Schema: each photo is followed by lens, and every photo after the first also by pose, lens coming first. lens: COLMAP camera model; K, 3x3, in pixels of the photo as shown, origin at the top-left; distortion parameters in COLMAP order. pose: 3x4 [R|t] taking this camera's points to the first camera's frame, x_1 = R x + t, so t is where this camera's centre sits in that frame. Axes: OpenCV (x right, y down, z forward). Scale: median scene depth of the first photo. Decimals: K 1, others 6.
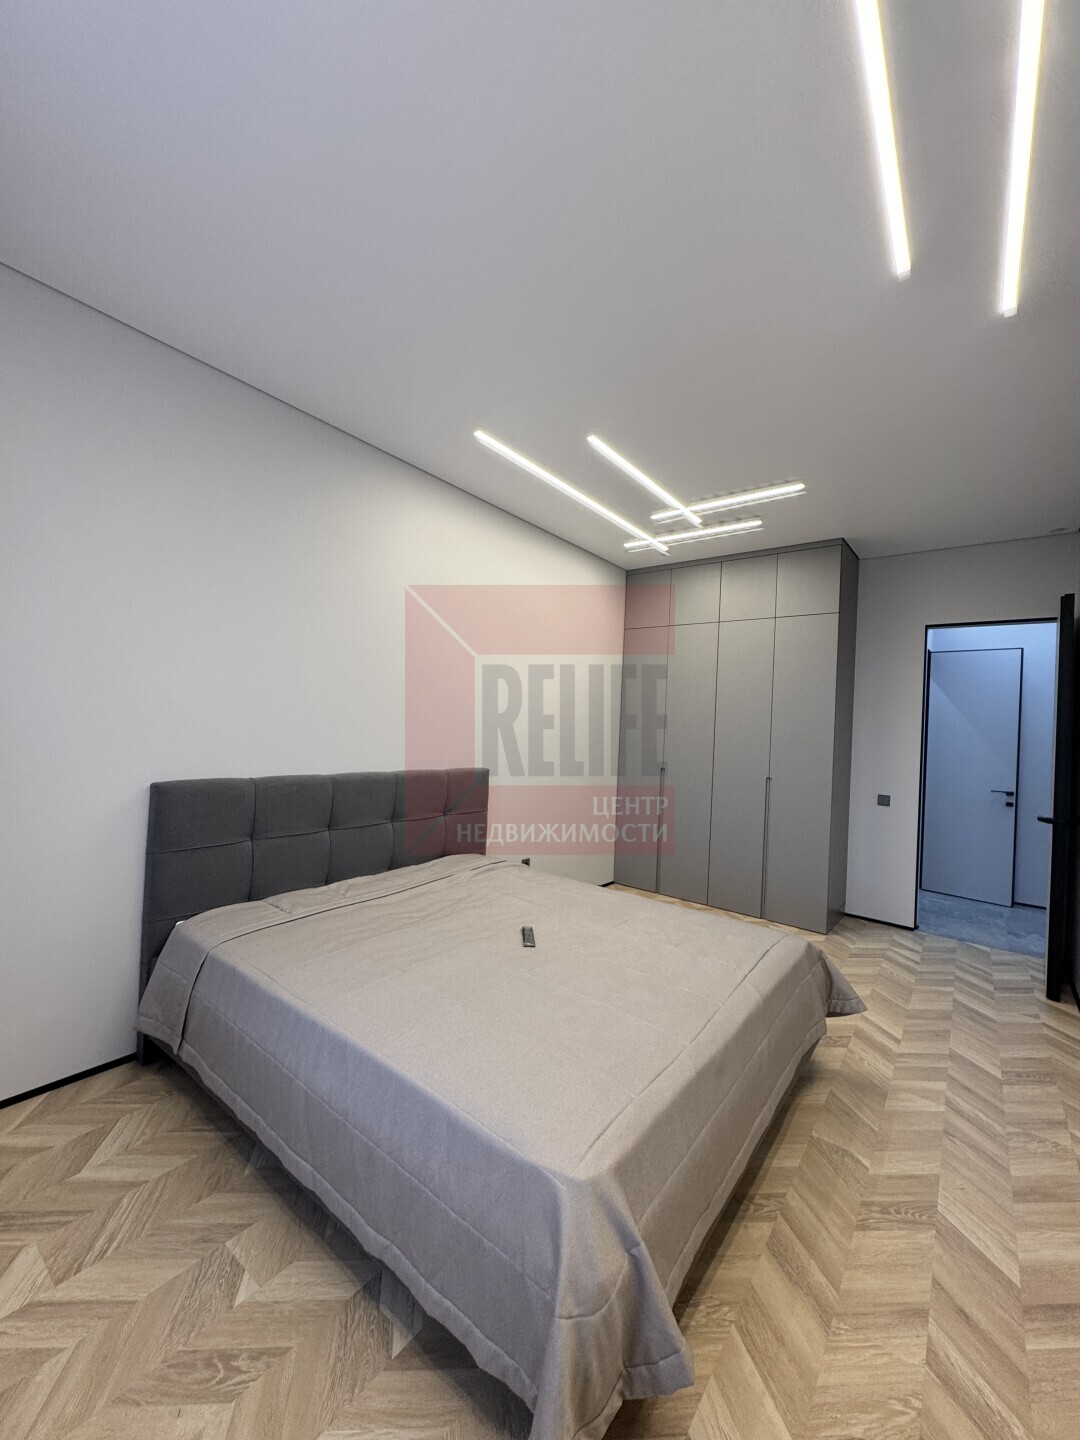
lens RADIAL K [[576.8, 0, 540.0], [0, 576.8, 720.0], [0, 0, 1]] dist [0.000115, 0.000375]
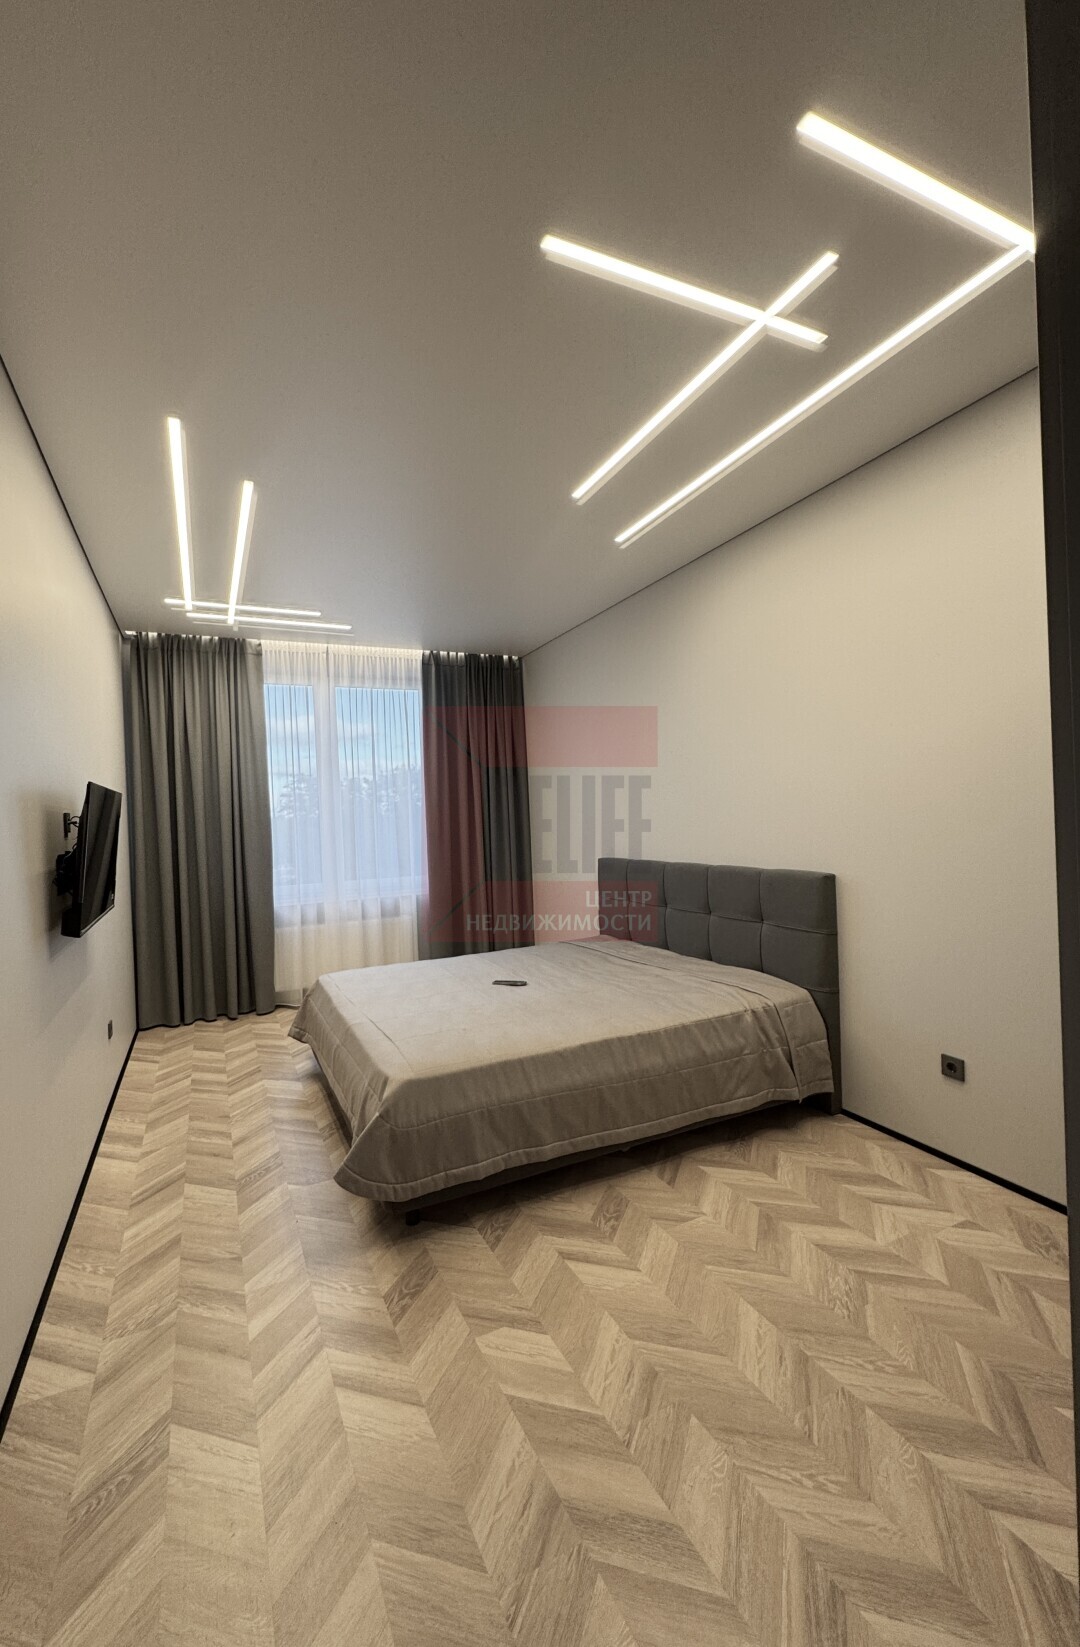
lens RADIAL K [[663.8, 0, 498.4], [0, 663.8, 828.8], [0, 0, 1]] dist [0.000132, -0.000011]
pose [[-0.489357, -0.017100, -0.871916, 1.217537], [0.023449, 0.999188, -0.032757, 0.074407], [0.871768, -0.036476, -0.488559, 1.614351]]
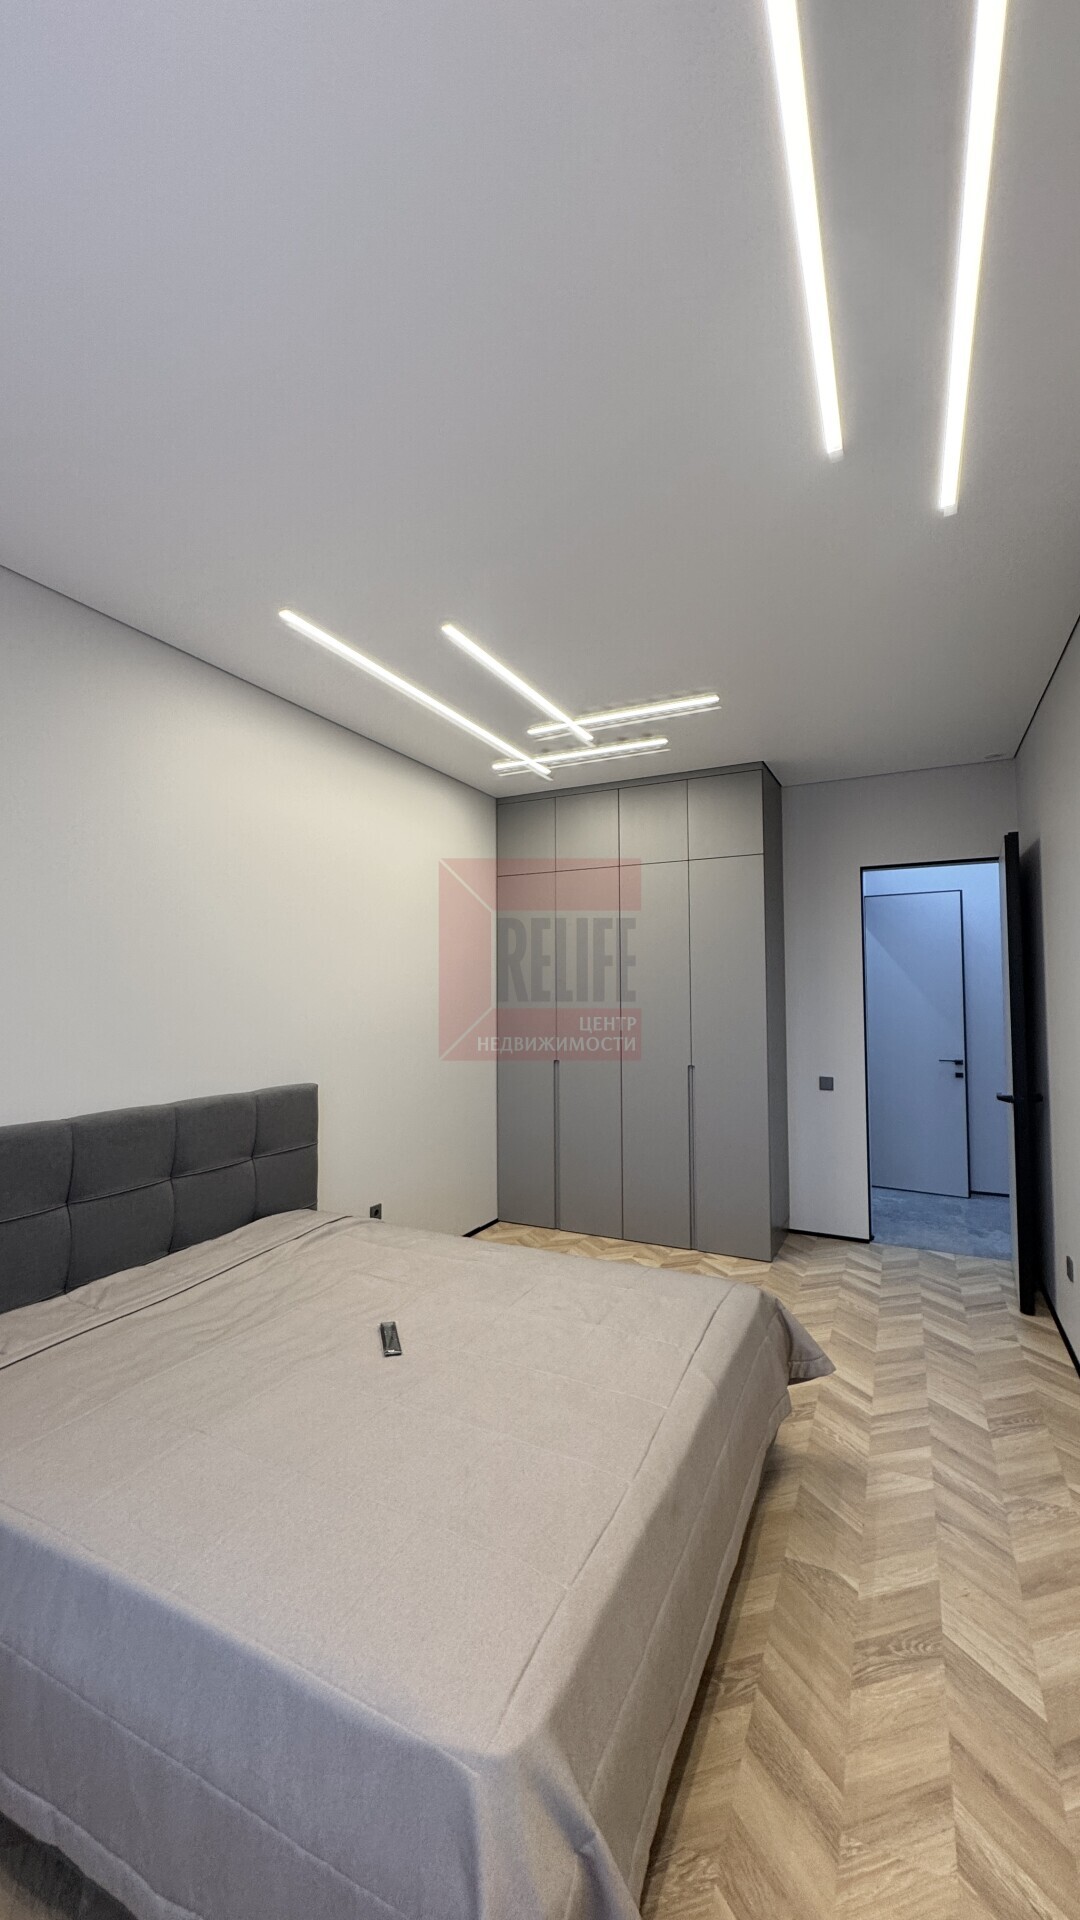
lens RADIAL K [[768.8, 0, 539.4], [0, 768.8, 958.3], [0, 0, 1]] dist [-0.000679, 0.000604]
pose [[0.978134, -0.040064, 0.204079, -0.013945], [0.047107, 0.998446, -0.029767, -0.039820], [-0.202569, 0.038730, 0.978502, 0.042338]]
